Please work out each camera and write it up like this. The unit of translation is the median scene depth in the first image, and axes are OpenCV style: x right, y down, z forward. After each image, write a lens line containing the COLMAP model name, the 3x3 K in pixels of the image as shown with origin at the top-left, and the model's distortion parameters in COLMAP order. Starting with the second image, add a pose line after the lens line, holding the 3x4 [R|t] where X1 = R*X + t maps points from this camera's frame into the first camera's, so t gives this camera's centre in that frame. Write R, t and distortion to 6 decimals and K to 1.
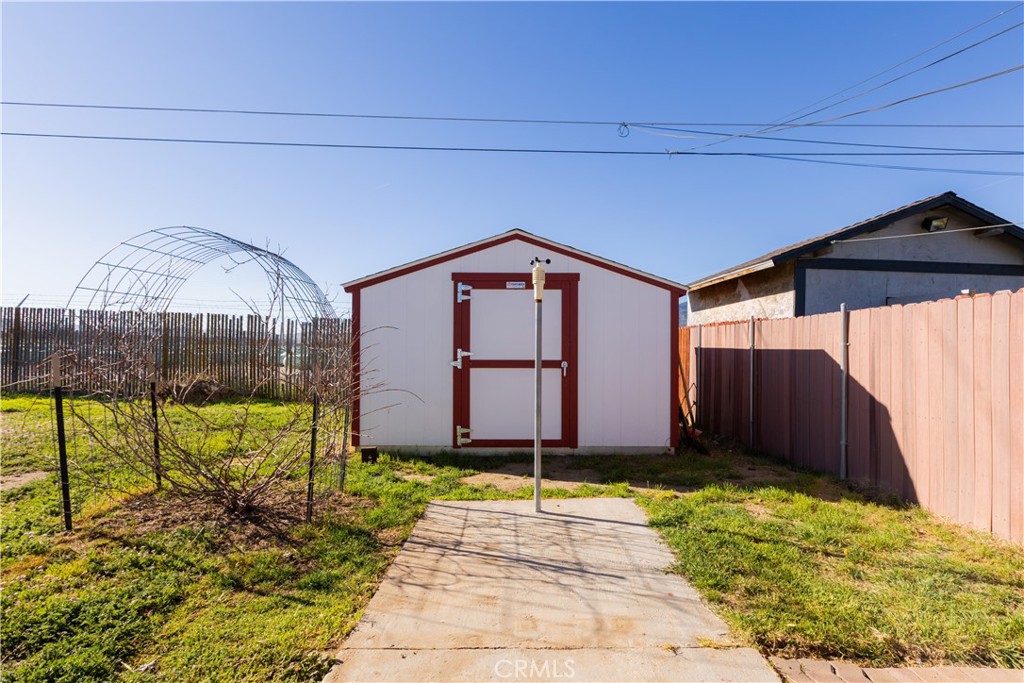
lens RADIAL K [[478.3, 0, 526.9], [0, 478.3, 346.9], [0, 0, 1]] dist [-0.000050, -0.000004]
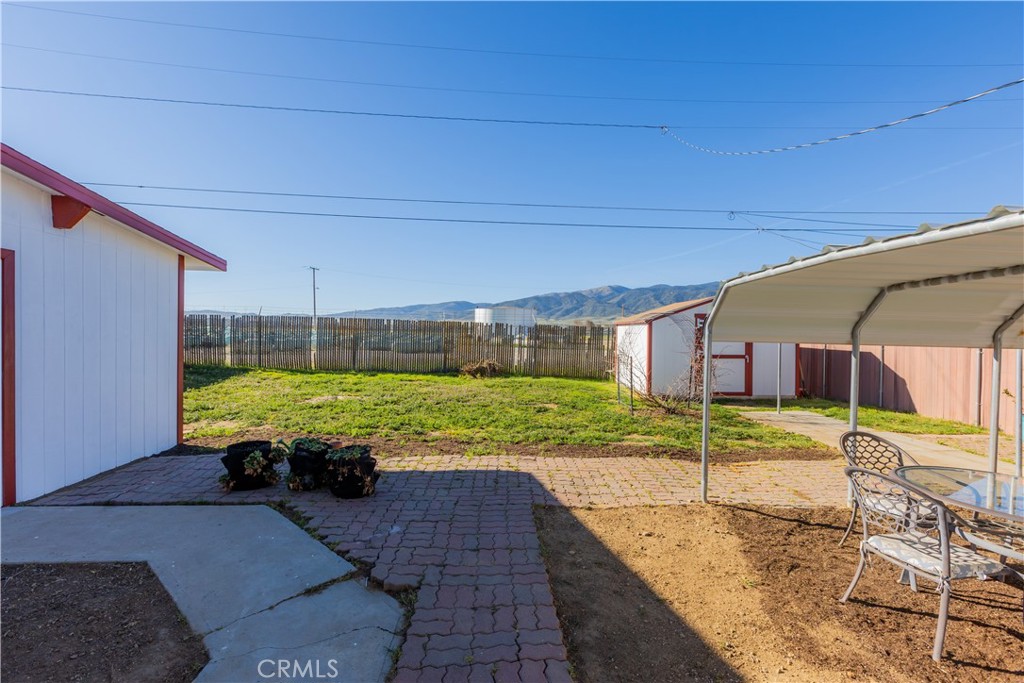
lens RADIAL K [[460.9, 0, 509.9], [0, 460.9, 340.4], [0, 0, 1]] dist [0.004155, -0.000352]
pose [[0.999777, 0.003424, 0.020834, -1.018745], [-0.003927, 0.999701, 0.024132, -0.082510], [-0.020746, -0.024209, 0.999492, -1.031658]]
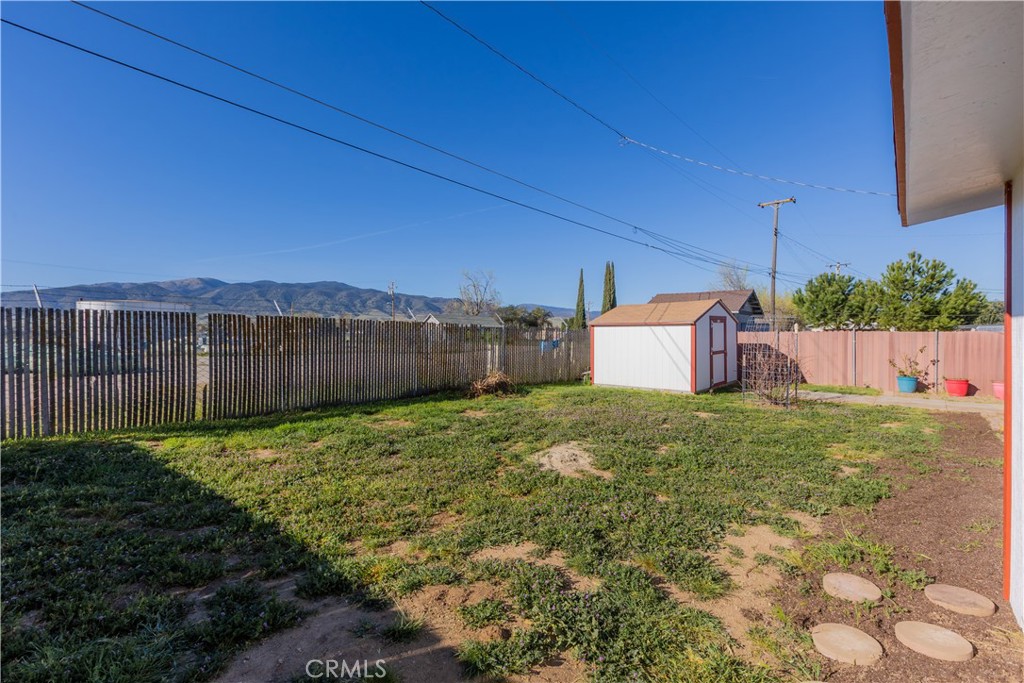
lens RADIAL K [[466.5, 0, 512.6], [0, 466.5, 339.3], [0, 0, 1]] dist [-0.001337, -0.000089]
pose [[0.670855, -0.023702, 0.741210, -2.552969], [0.008304, 0.999667, 0.024450, -0.100894], [-0.741542, -0.010247, 0.670828, 0.160089]]
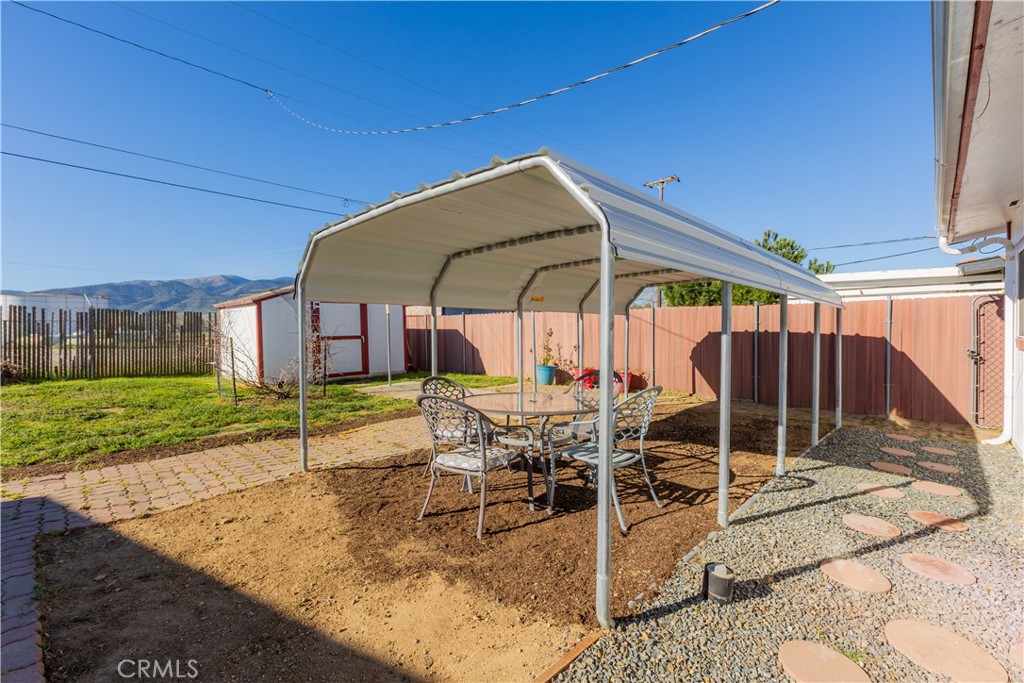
lens RADIAL K [[459.3, 0, 517.4], [0, 459.3, 340.1], [0, 0, 1]] dist [0.002587, 0.000008]
pose [[0.697415, -0.036502, 0.715738, -0.950084], [0.013340, 0.999190, 0.037959, -0.021816], [-0.716544, -0.016925, 0.697337, -1.010942]]
